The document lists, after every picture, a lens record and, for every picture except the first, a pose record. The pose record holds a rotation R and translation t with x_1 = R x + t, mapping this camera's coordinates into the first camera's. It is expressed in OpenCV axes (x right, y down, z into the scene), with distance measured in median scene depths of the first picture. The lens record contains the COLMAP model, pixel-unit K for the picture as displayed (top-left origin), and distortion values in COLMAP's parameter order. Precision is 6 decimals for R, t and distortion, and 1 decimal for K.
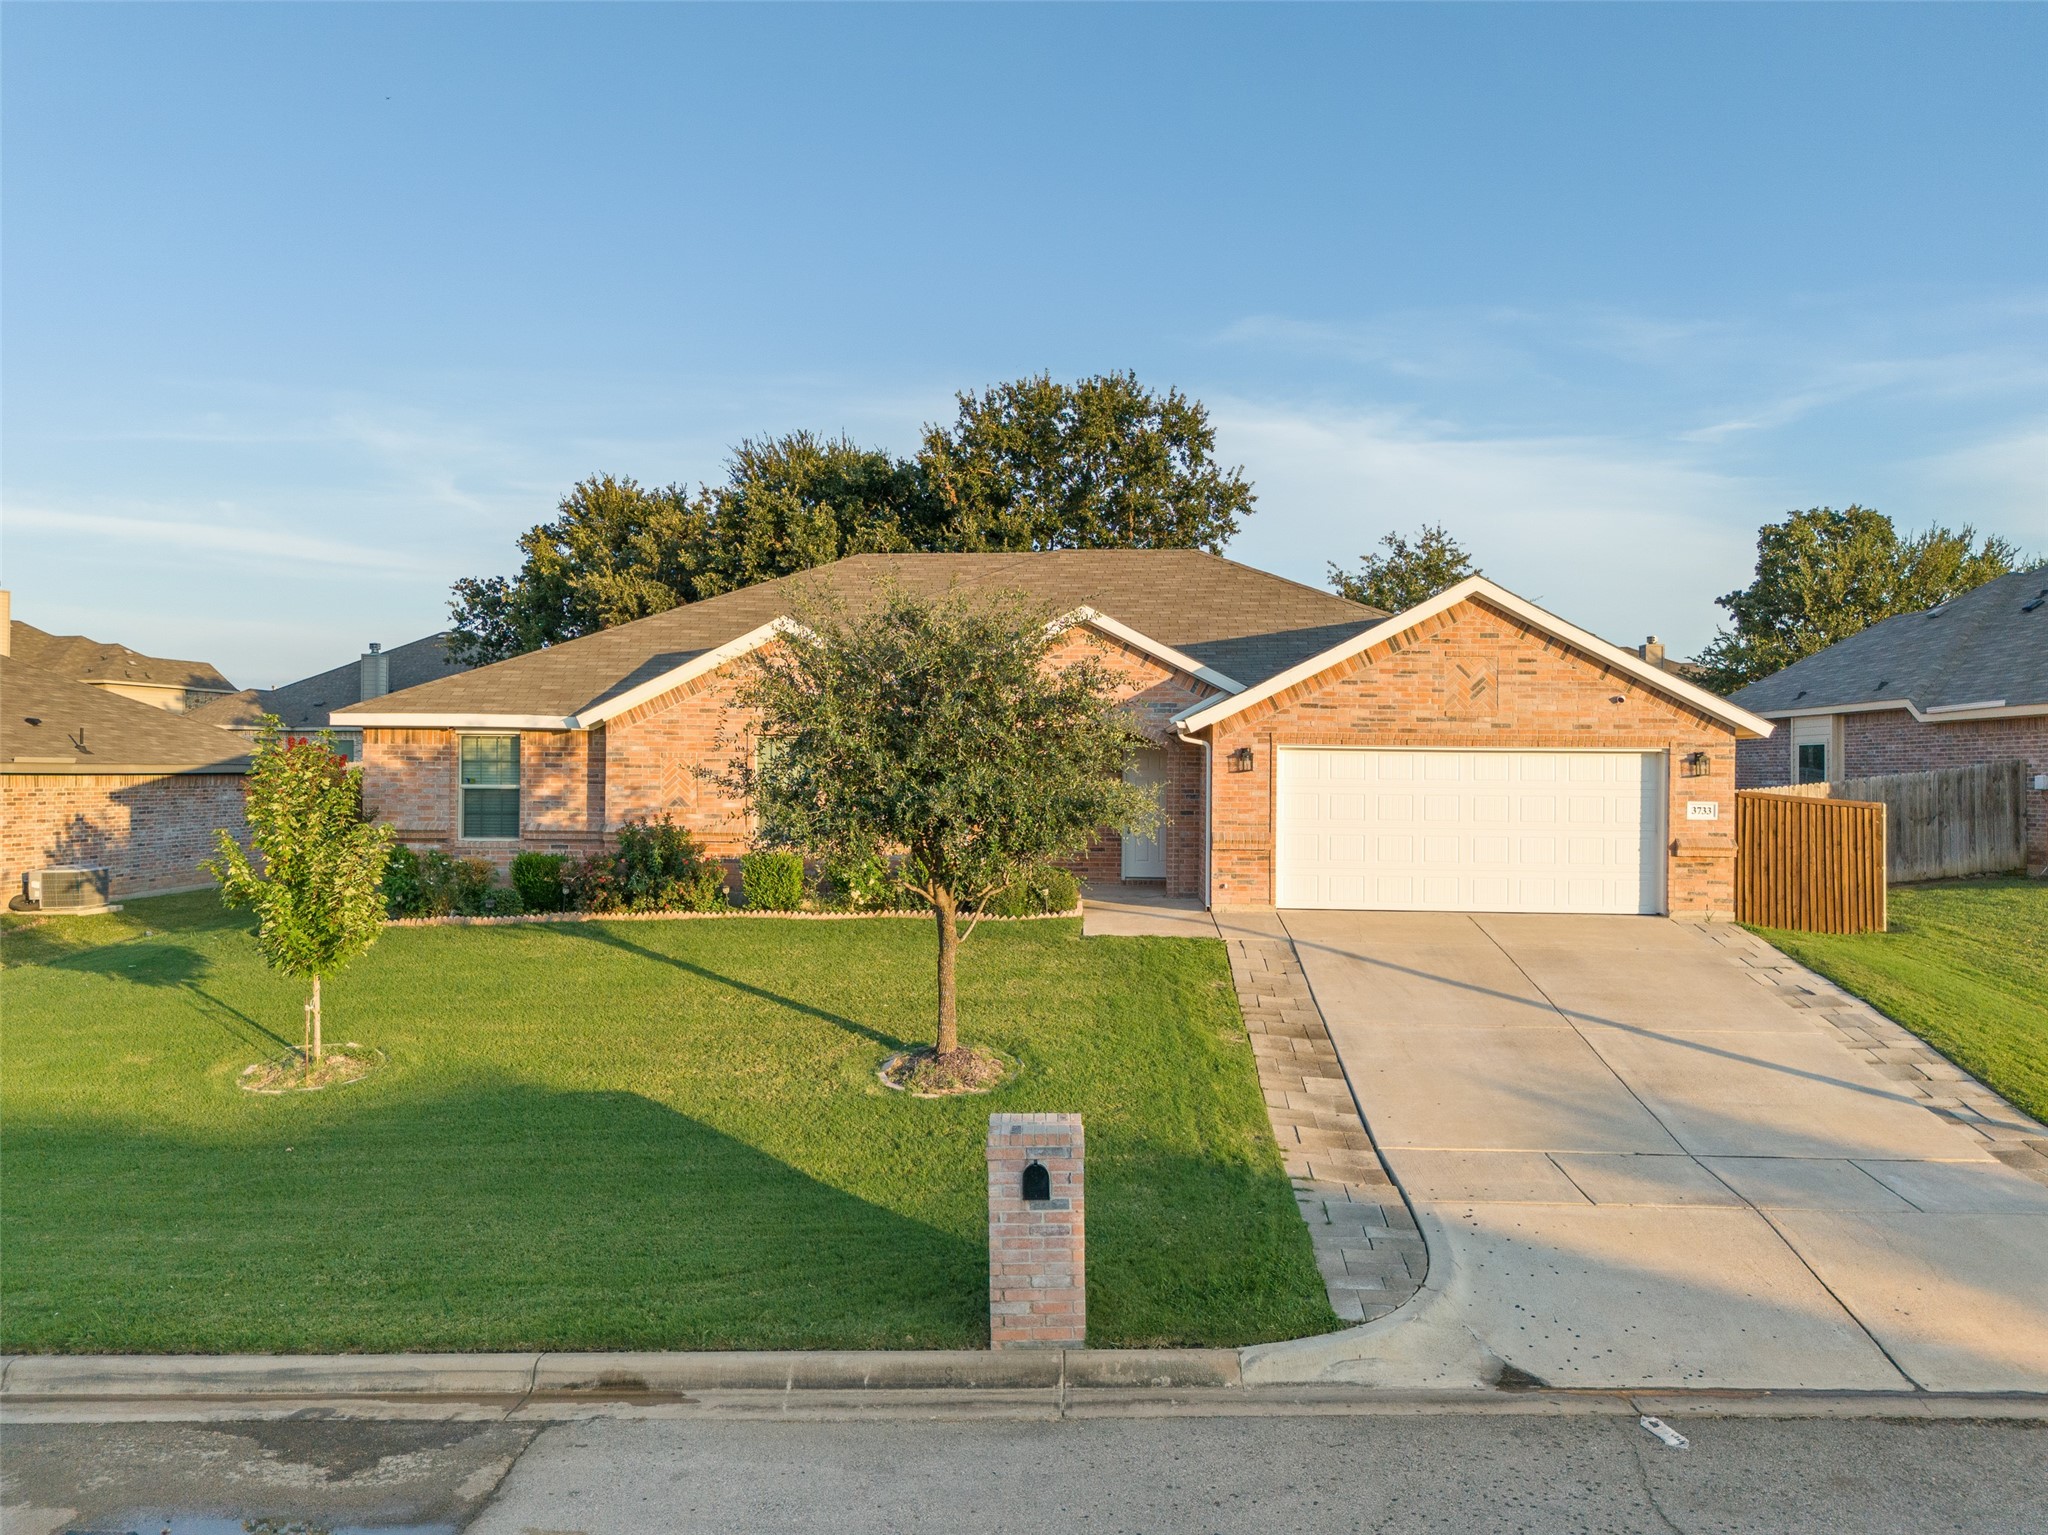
lens RADIAL K [[1520.0, 0, 1024.0], [0, 1520.0, 767.5], [0, 0, 1]] dist [0.067334, -0.061009]
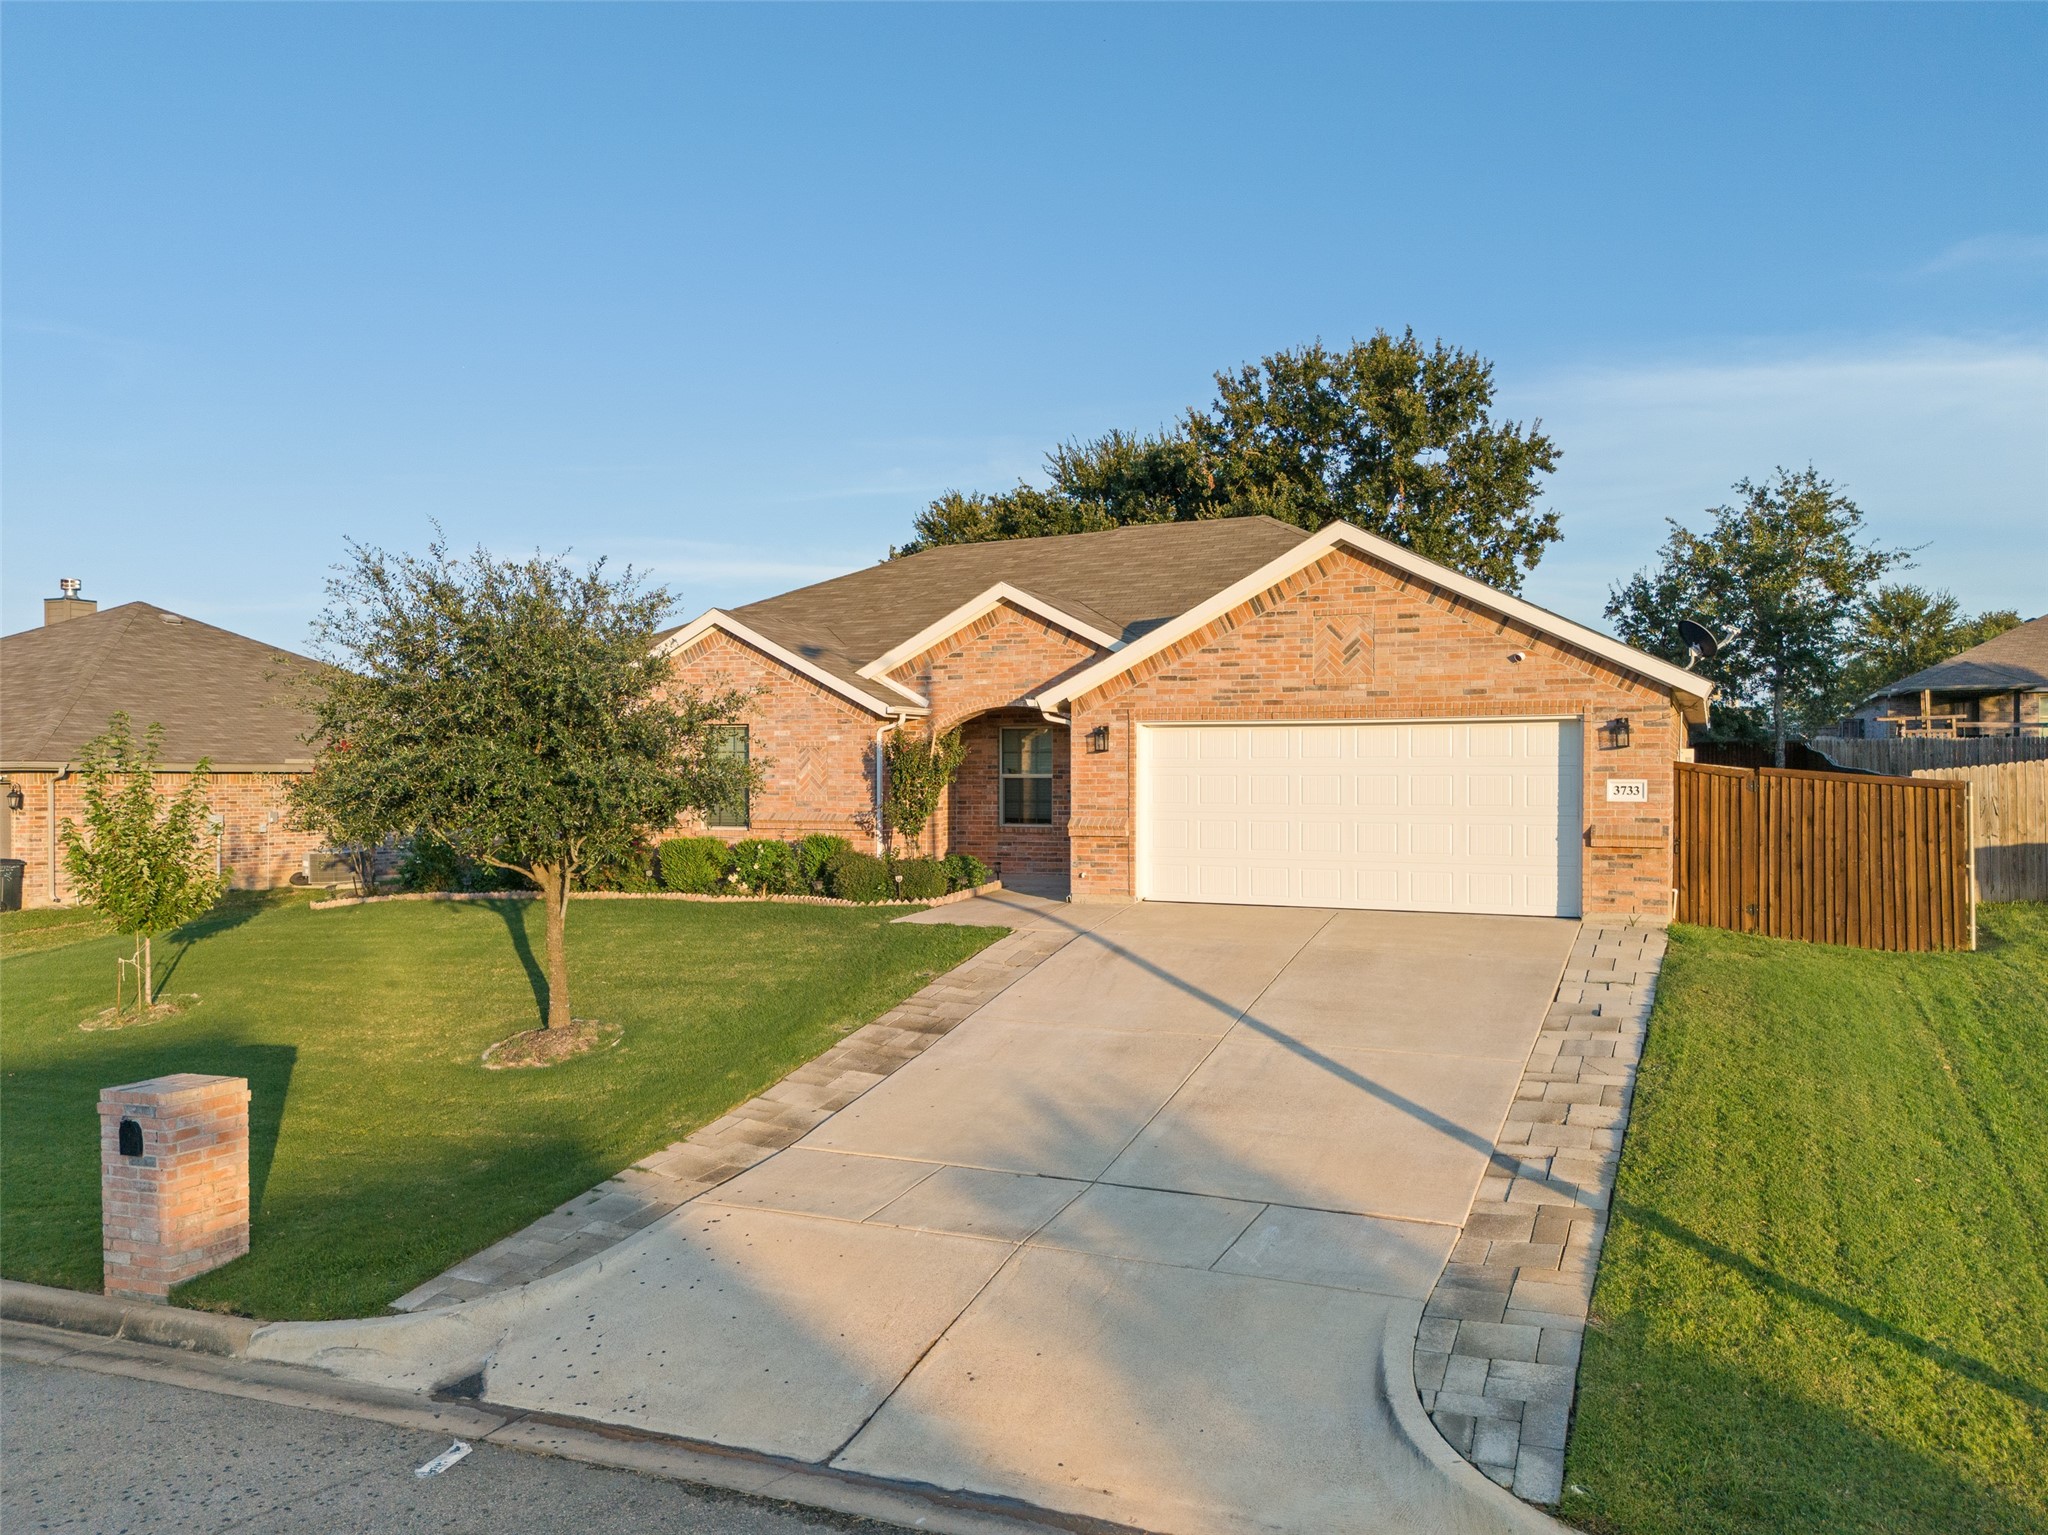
lens RADIAL K [[1520.0, 0, 1024.0], [0, 1520.0, 767.5], [0, 0, 1]] dist [0.067334, -0.061009]
pose [[0.923240, -0.012251, -0.384028, 0.456504], [0.010766, 0.999924, -0.006015, 0.017342], [0.384072, 0.001419, 0.923302, 0.130482]]
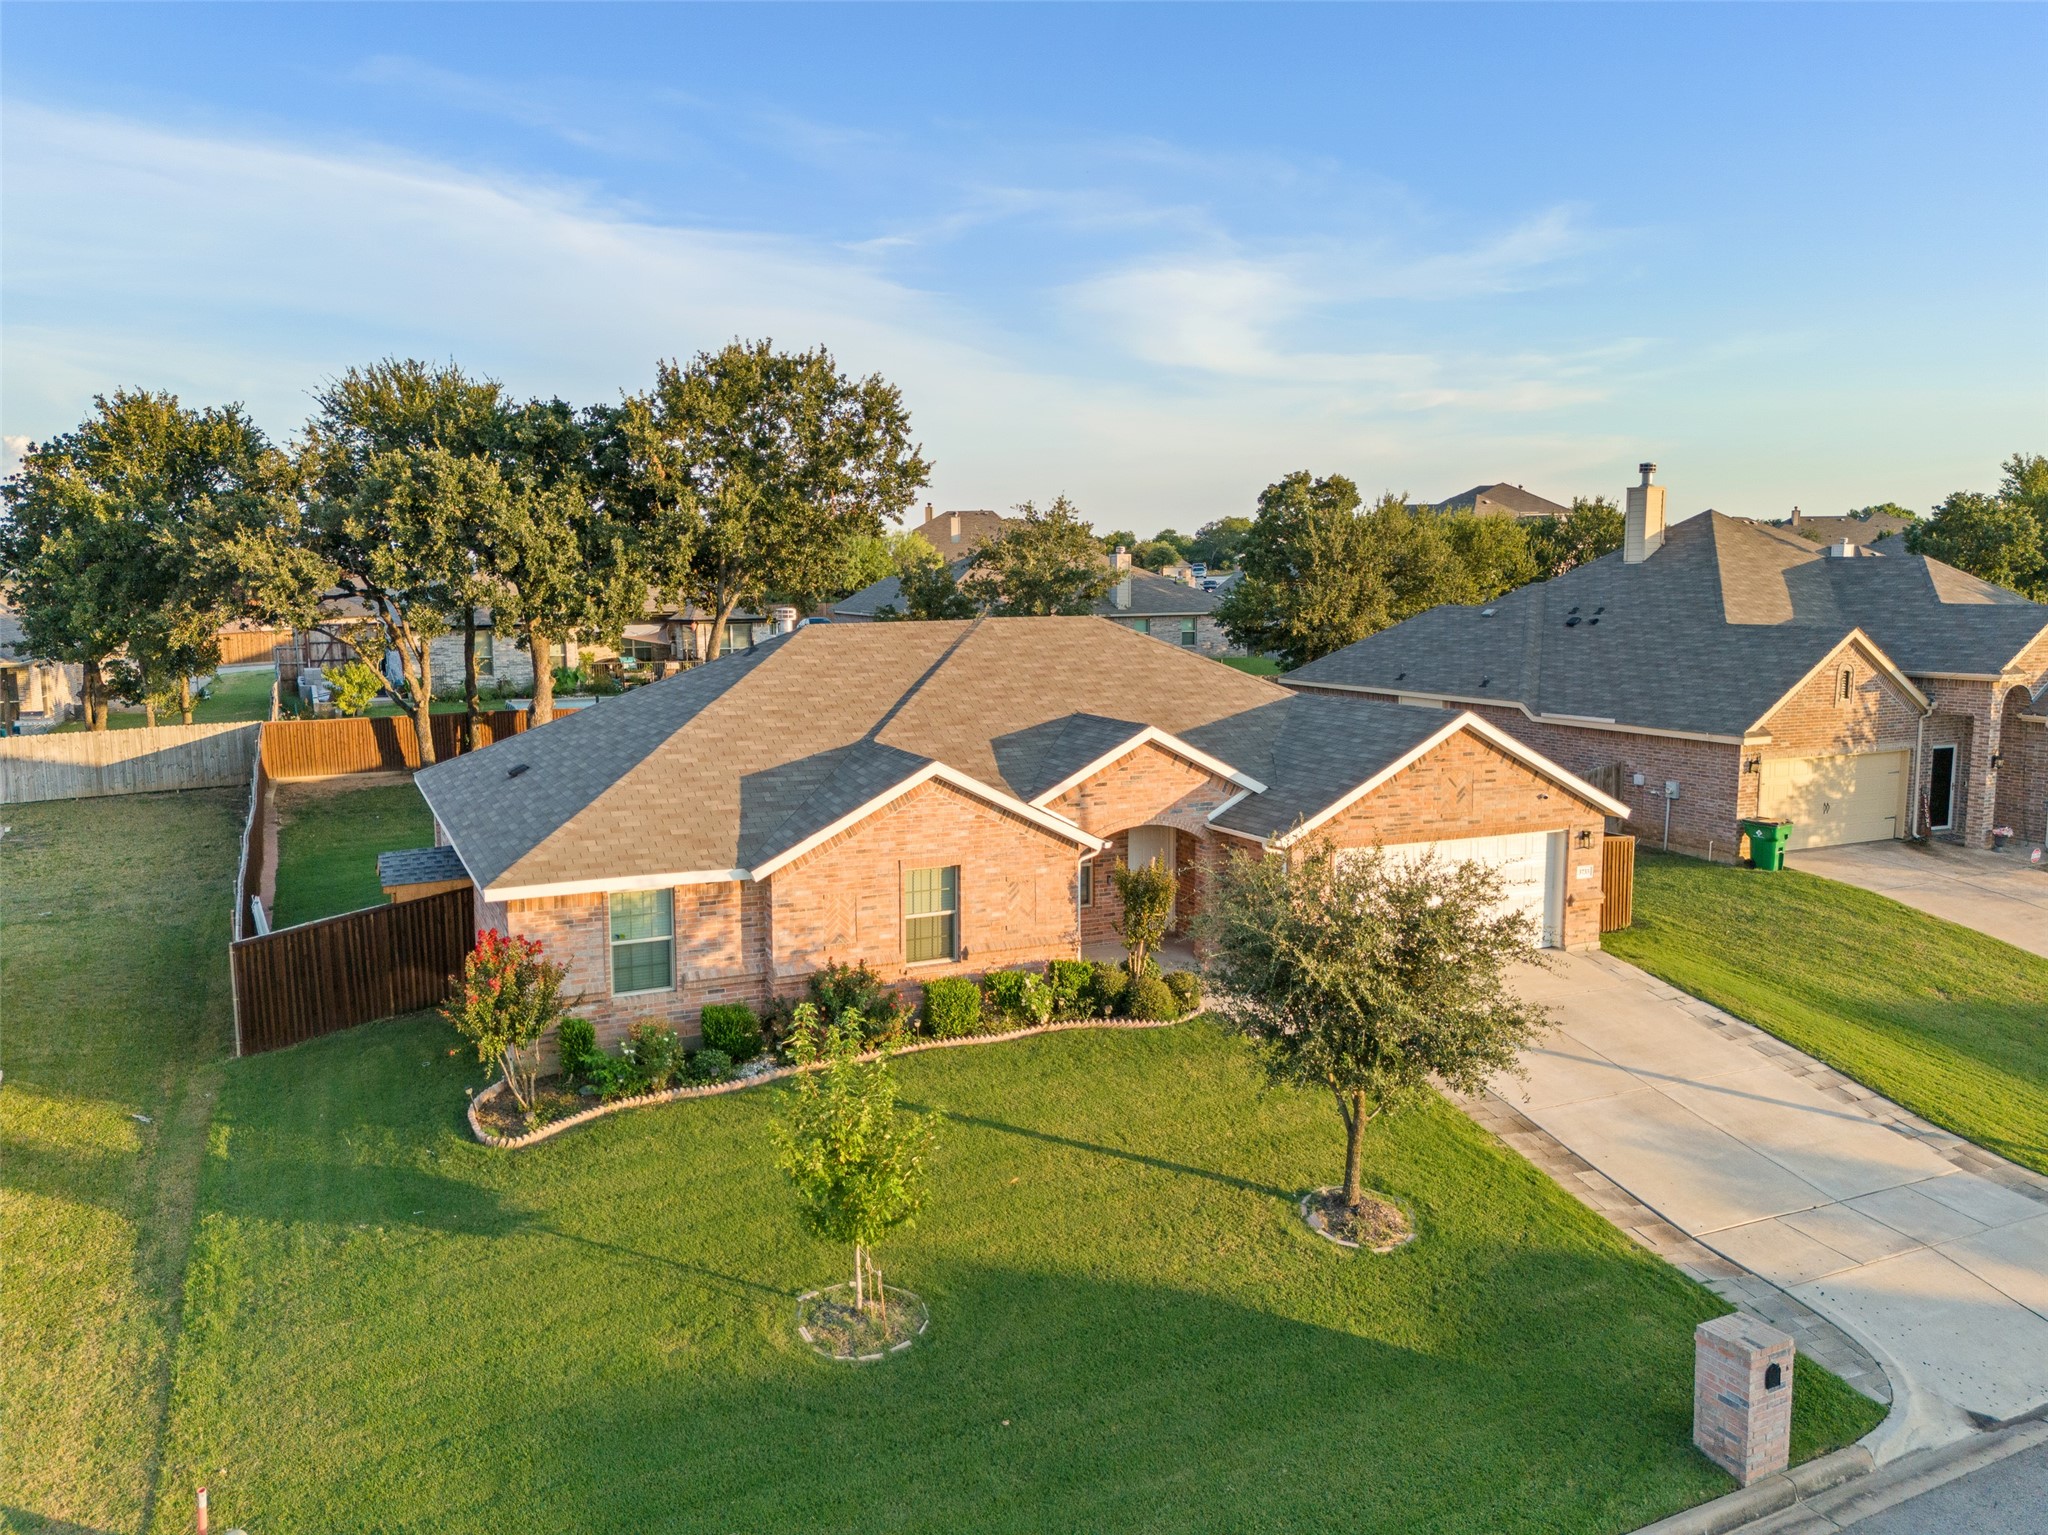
lens RADIAL K [[1498.3, 0, 1024.0], [0, 1498.3, 767.5], [0, 0, 1]] dist [0.075680, -0.054694]
pose [[0.891814, -0.066430, 0.447499, -0.606615], [0.006828, 0.991024, 0.133506, -0.248313], [-0.452351, -0.116007, 0.884263, 0.037041]]
